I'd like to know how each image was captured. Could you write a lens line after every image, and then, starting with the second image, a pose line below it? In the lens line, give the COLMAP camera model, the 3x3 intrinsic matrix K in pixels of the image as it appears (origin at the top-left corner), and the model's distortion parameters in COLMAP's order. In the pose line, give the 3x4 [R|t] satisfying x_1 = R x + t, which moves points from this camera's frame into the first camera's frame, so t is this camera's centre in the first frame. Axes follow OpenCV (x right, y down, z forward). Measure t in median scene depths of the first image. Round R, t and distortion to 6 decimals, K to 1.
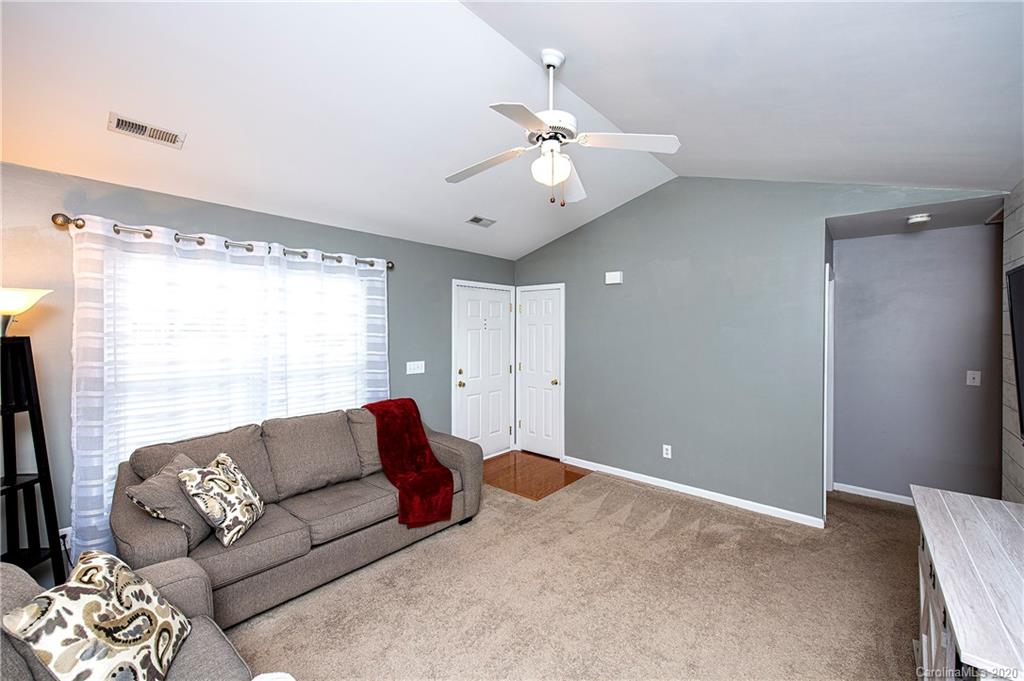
lens RADIAL K [[413.6, 0, 514.6], [0, 413.6, 336.3], [0, 0, 1]] dist [0.004143, 0.000265]
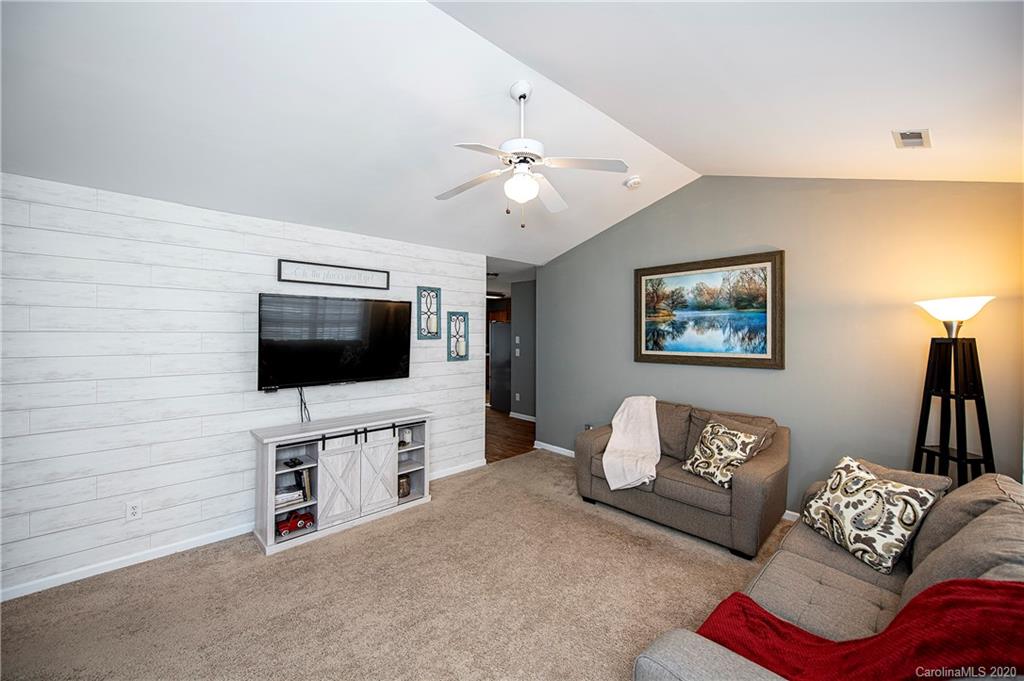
lens RADIAL K [[413.6, 0, 513.6], [0, 413.6, 338.3], [0, 0, 1]] dist [0.004143, 0.000265]
pose [[-0.994163, -0.006787, 0.107675, -0.013317], [-0.002905, 0.999341, 0.036168, -0.025134], [-0.107849, 0.035644, -0.993528, 1.565405]]
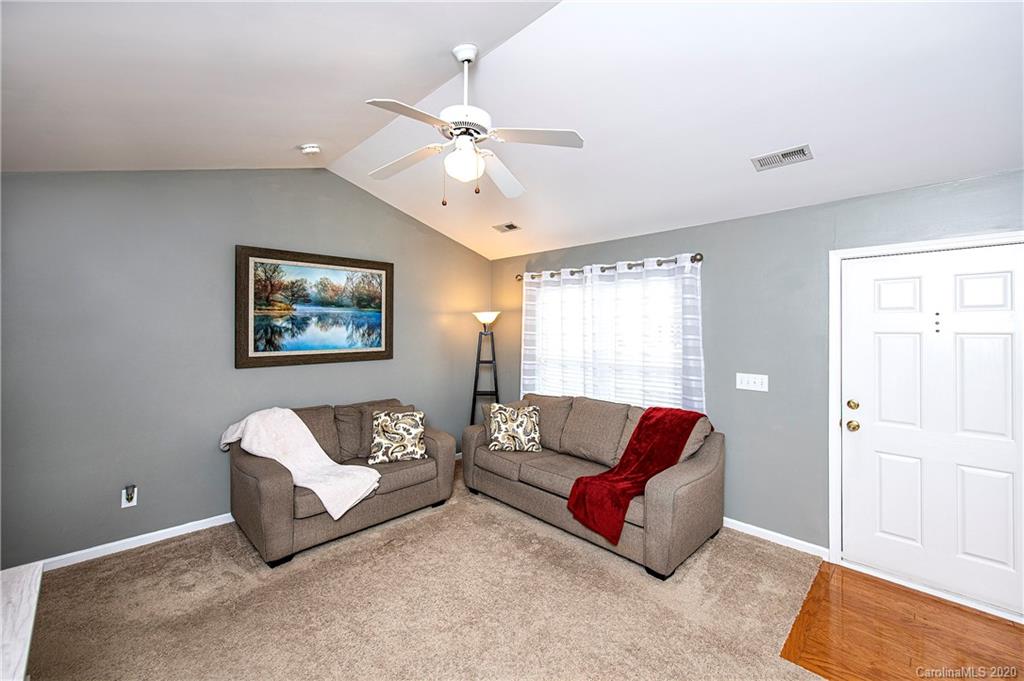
lens RADIAL K [[413.6, 0, 514.3], [0, 413.6, 331.4], [0, 0, 1]] dist [0.004143, 0.000265]
pose [[-0.077899, 0.005008, -0.996949, 0.767202], [-0.026263, 0.999630, 0.007074, -0.015369], [0.996615, 0.026733, -0.077738, 0.873044]]
